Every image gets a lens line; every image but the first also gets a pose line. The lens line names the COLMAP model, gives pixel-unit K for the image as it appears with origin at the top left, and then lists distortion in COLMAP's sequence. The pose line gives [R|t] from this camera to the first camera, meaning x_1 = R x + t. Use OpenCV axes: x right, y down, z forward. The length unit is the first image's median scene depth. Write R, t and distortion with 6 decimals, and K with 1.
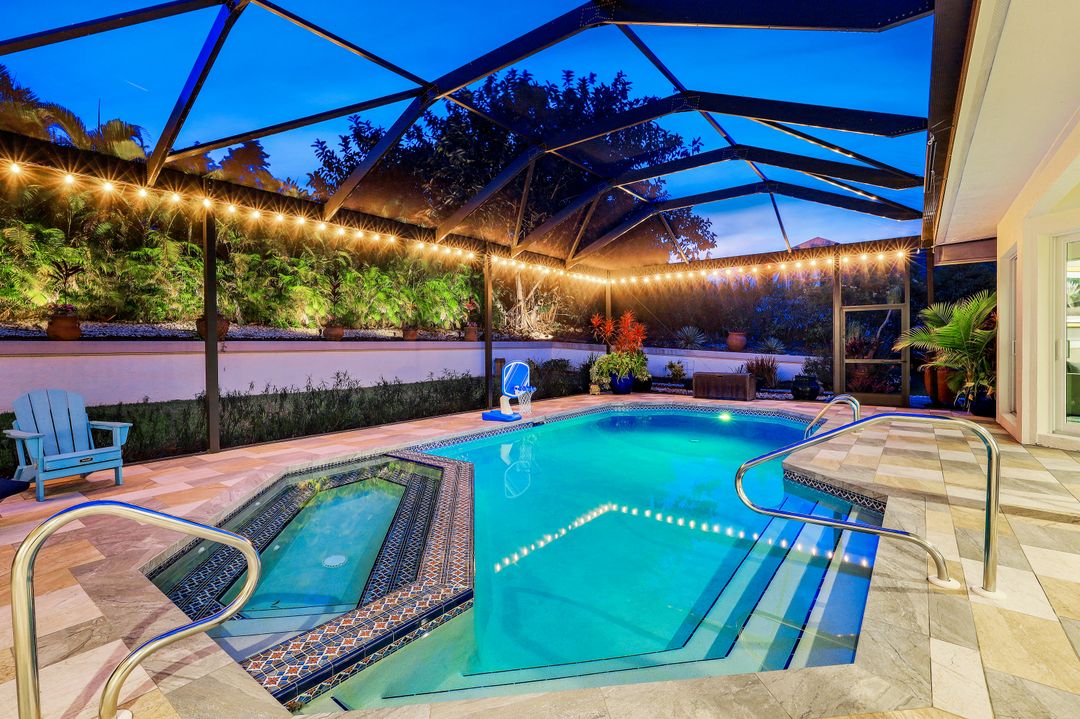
lens RADIAL K [[485.7, 0, 548.1], [0, 485.7, 350.2], [0, 0, 1]] dist [0.001304, 0.000171]
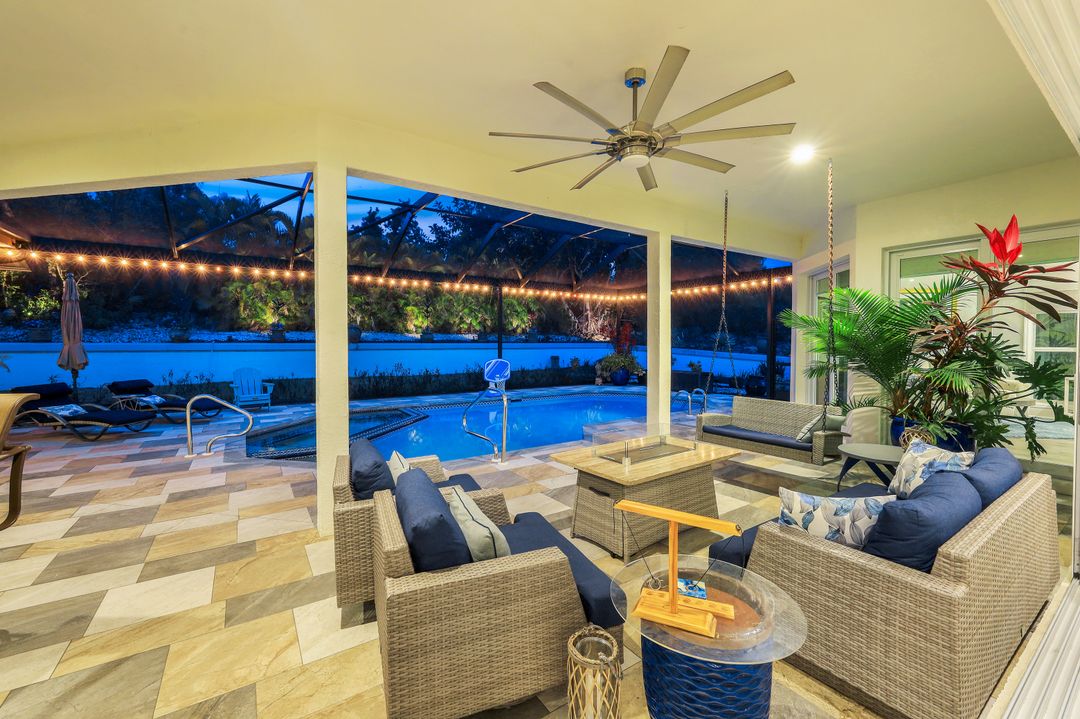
lens RADIAL K [[432.7, 0, 542.4], [0, 432.7, 352.3], [0, 0, 1]] dist [0.000043, 0.000029]
pose [[0.950453, 0.015649, -0.310475, 0.327764], [-0.011718, 0.999826, 0.014521, -0.013554], [0.310648, -0.010163, 0.950471, -0.174153]]
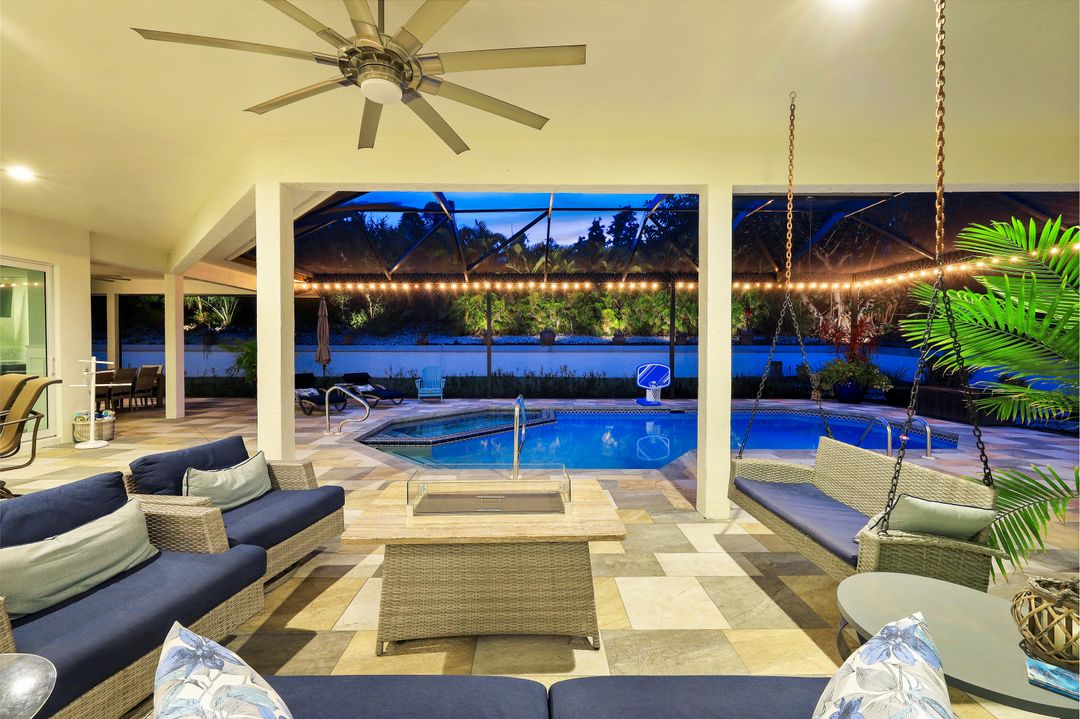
lens RADIAL K [[432.7, 0, 542.4], [0, 432.7, 352.3], [0, 0, 1]] dist [0.000043, 0.000029]
pose [[0.626633, 0.020749, -0.779038, 0.458152], [-0.013832, 0.999784, 0.015502, -0.015602], [0.779192, 0.001061, 0.626785, -0.013331]]
